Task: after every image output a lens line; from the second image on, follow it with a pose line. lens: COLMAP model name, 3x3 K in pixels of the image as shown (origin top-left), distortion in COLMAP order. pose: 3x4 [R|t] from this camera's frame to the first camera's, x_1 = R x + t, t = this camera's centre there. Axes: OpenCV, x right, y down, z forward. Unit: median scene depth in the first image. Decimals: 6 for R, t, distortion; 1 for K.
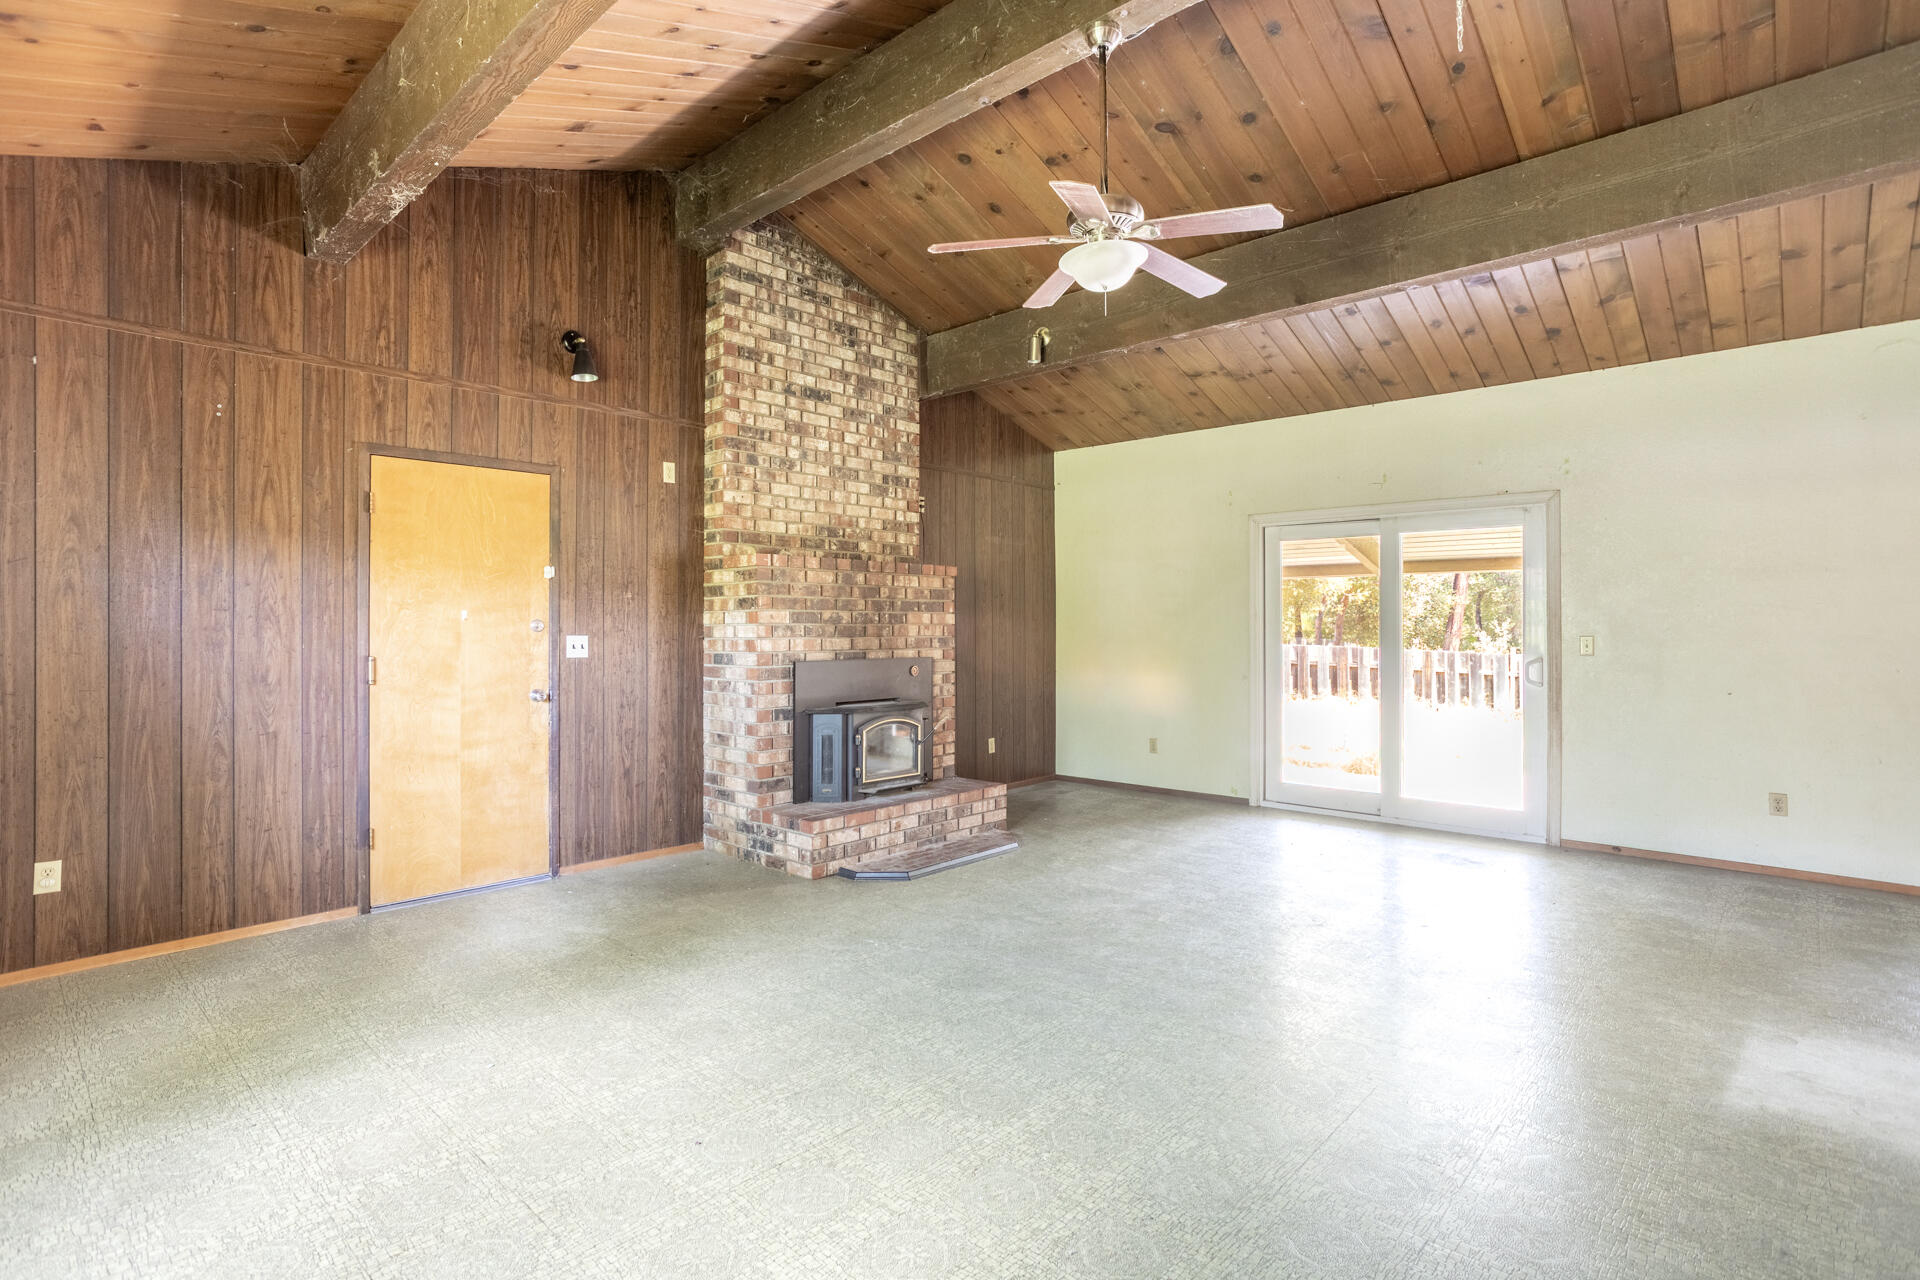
lens RADIAL K [[936.8, 0, 985.9], [0, 936.8, 600.2], [0, 0, 1]] dist [-0.003457, 0.009121]
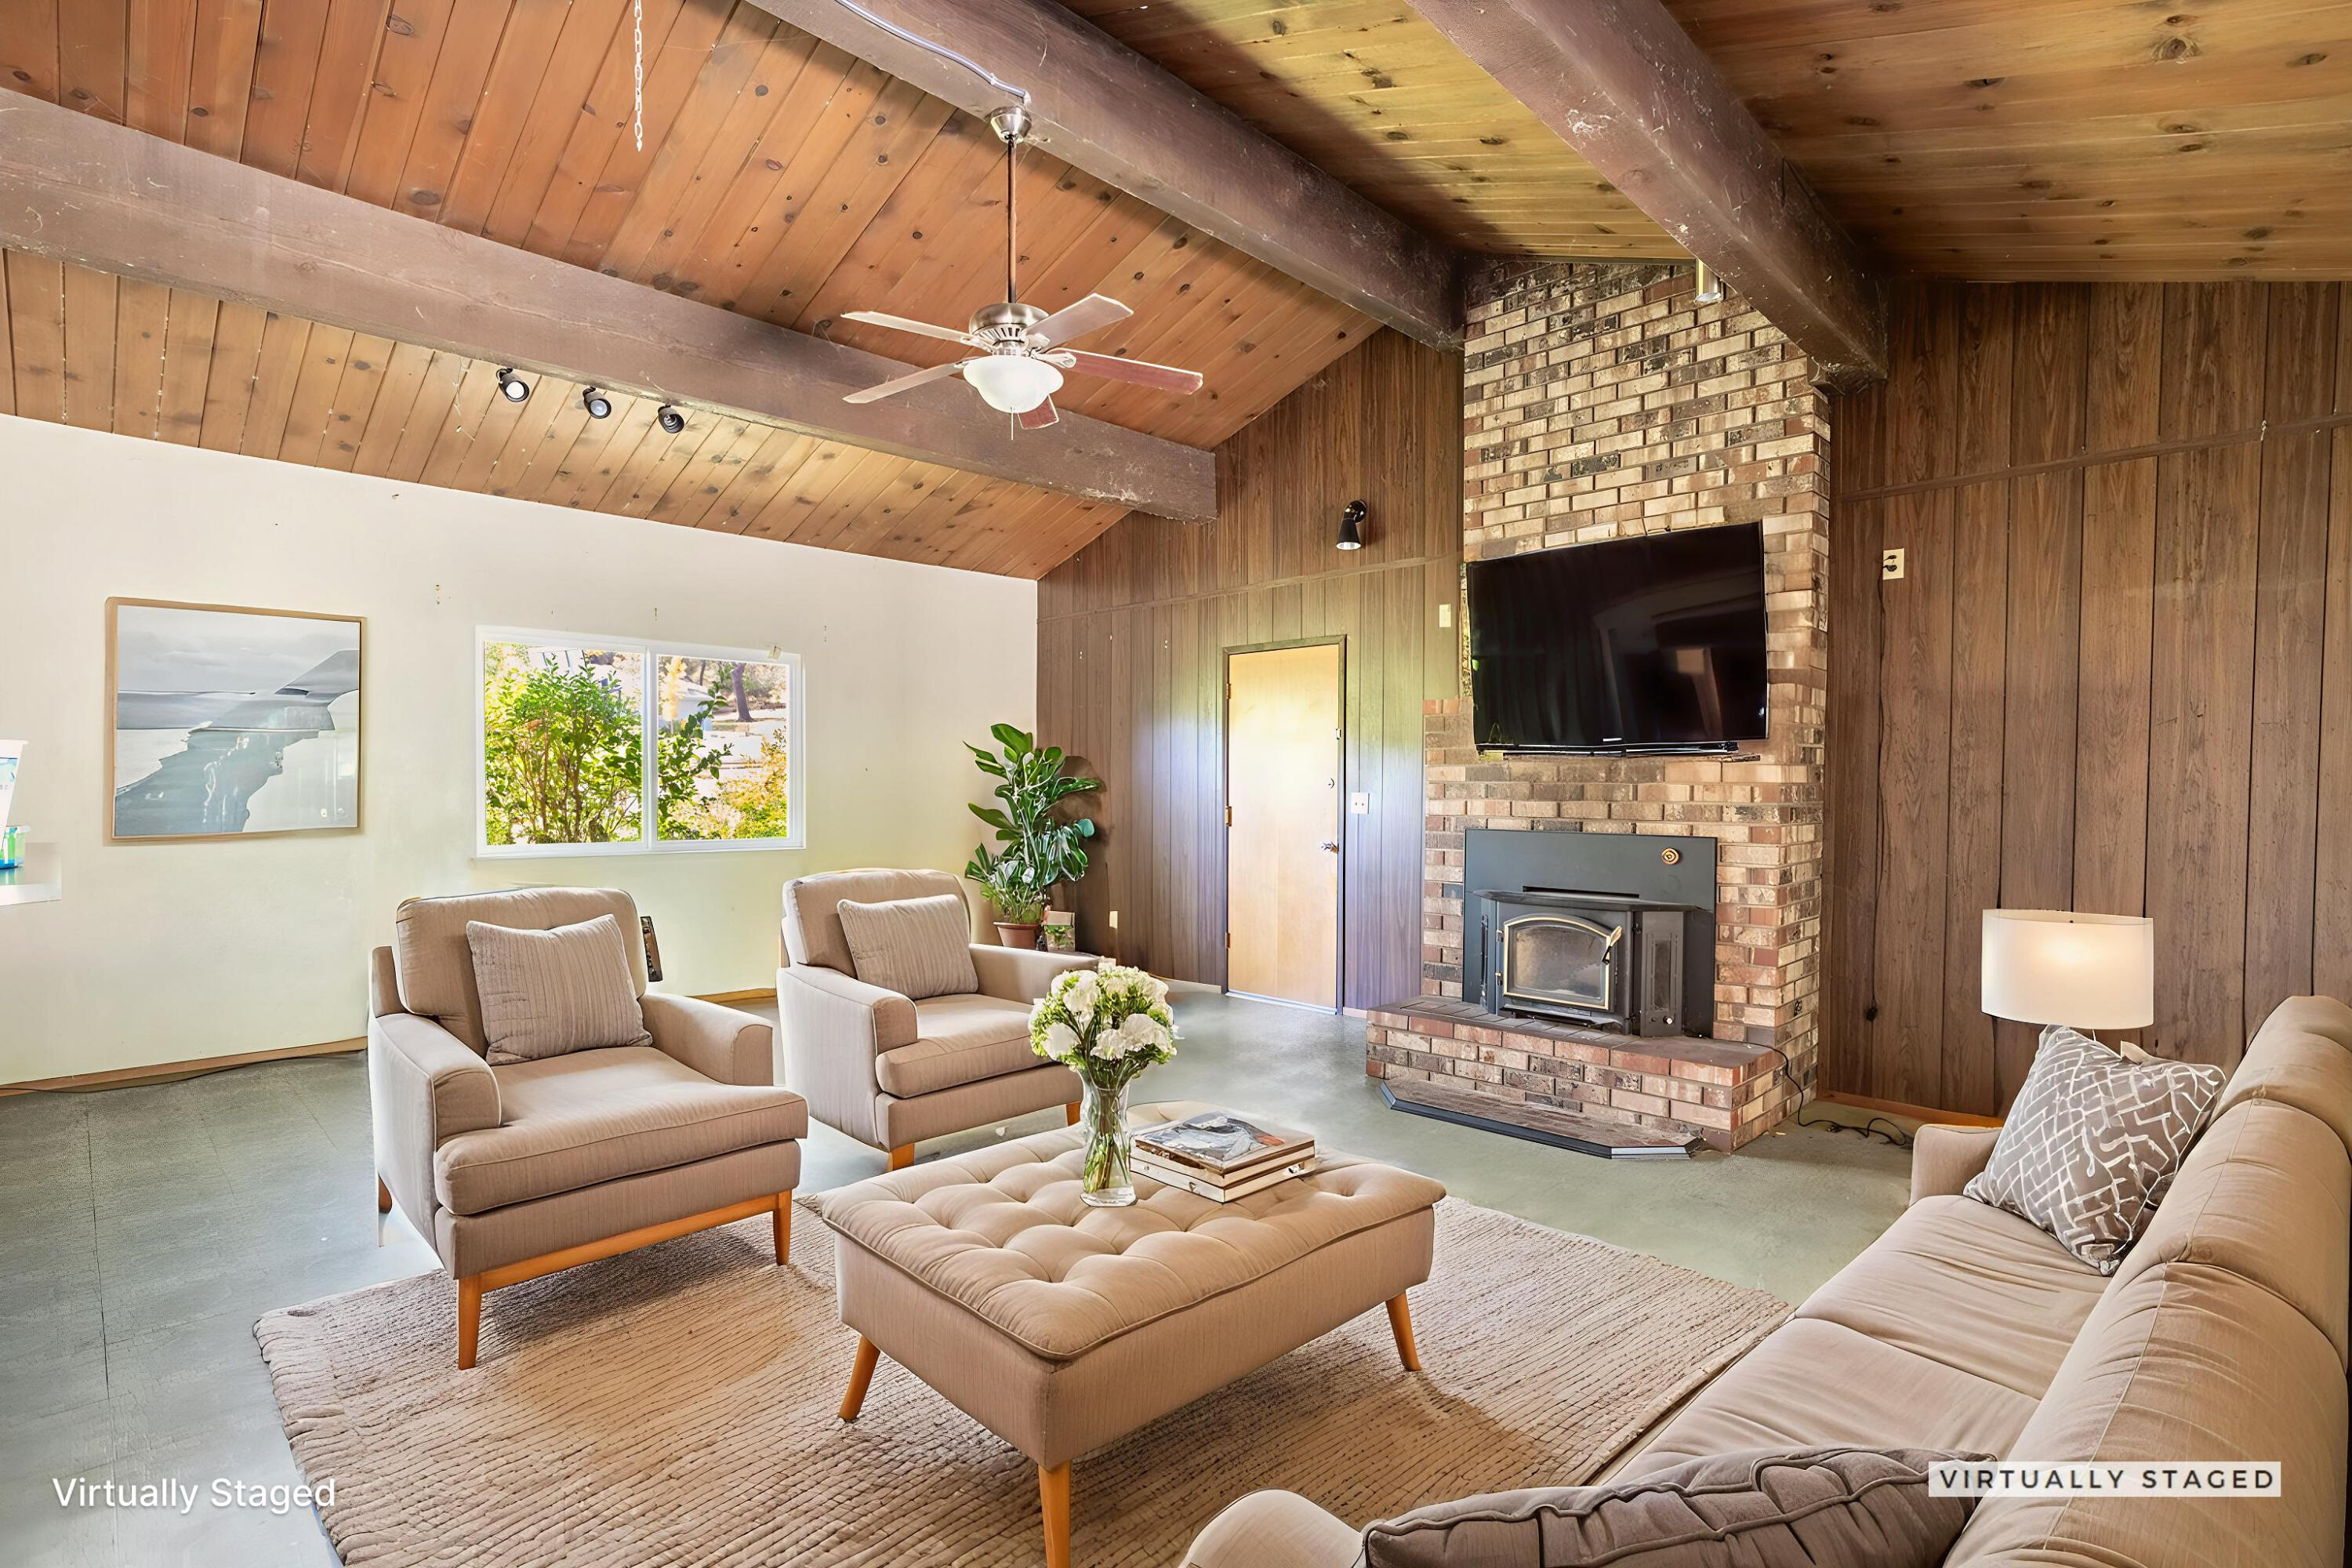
lens RADIAL K [[1147.6, 0, 1169.5], [0, 1147.6, 801.0], [0, 0, 1]] dist [-0.003457, 0.009121]
pose [[-0.029701, 0.019679, -0.999365, 0.741237], [0.026304, 0.999475, 0.018899, 0.014881], [0.999213, -0.025726, -0.030203, 0.714713]]
